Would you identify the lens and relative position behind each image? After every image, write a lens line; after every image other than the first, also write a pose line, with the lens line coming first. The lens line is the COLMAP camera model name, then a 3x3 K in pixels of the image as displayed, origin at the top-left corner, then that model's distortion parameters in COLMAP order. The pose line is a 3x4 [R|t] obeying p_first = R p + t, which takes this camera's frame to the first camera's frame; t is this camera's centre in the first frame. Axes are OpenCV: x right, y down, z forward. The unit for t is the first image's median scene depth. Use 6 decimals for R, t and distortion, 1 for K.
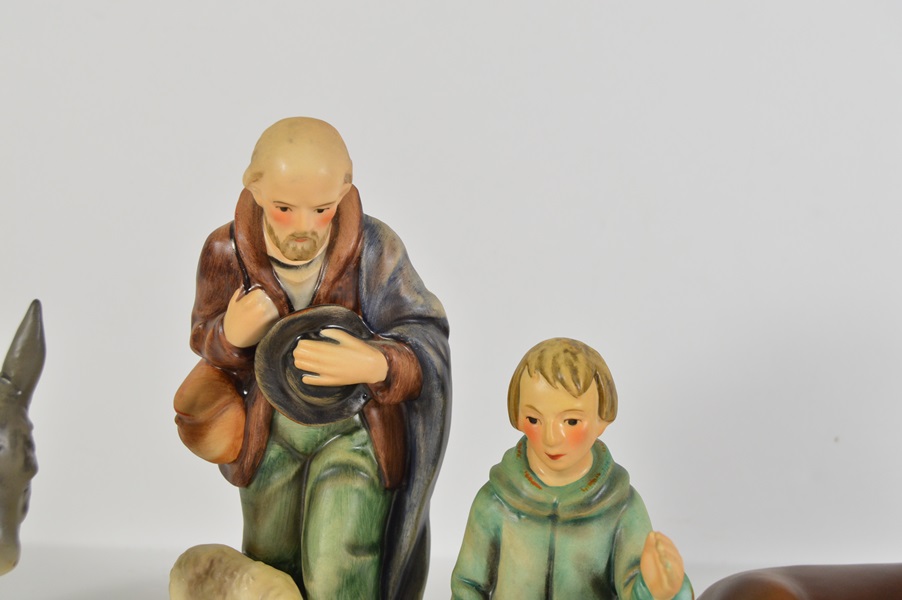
lens RADIAL K [[1355.2, 0, 452.1], [0, 1355.2, 301.7], [0, 0, 1]] dist [-0.022357, 0.000000]
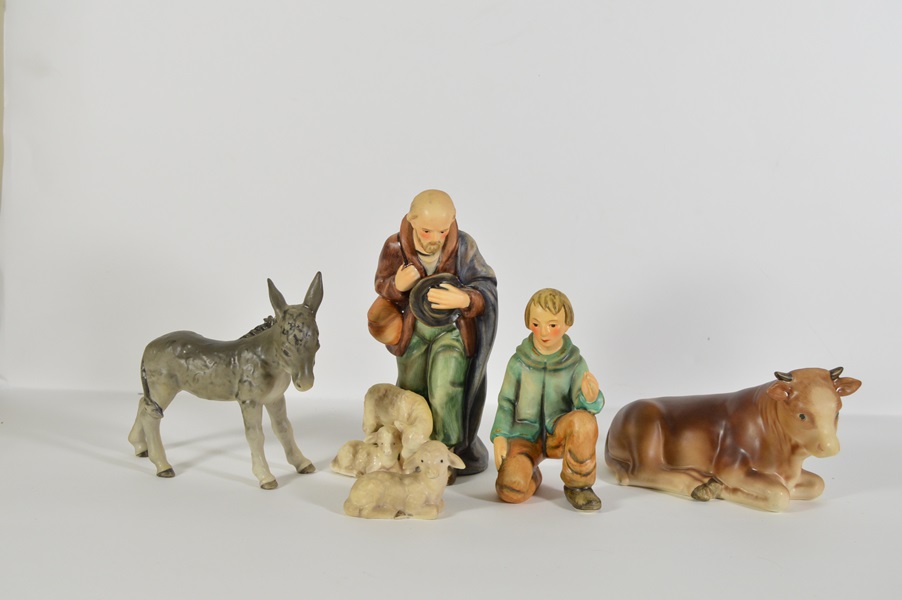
lens RADIAL K [[1355.2, 0, 451.3], [0, 1355.2, 298.9], [0, 0, 1]] dist [-0.022357, 0.000000]
pose [[0.999933, 0.004183, -0.010750, -0.054036], [-0.003535, 0.998218, 0.059572, -0.085075], [0.010980, -0.059530, 0.998166, -1.186308]]
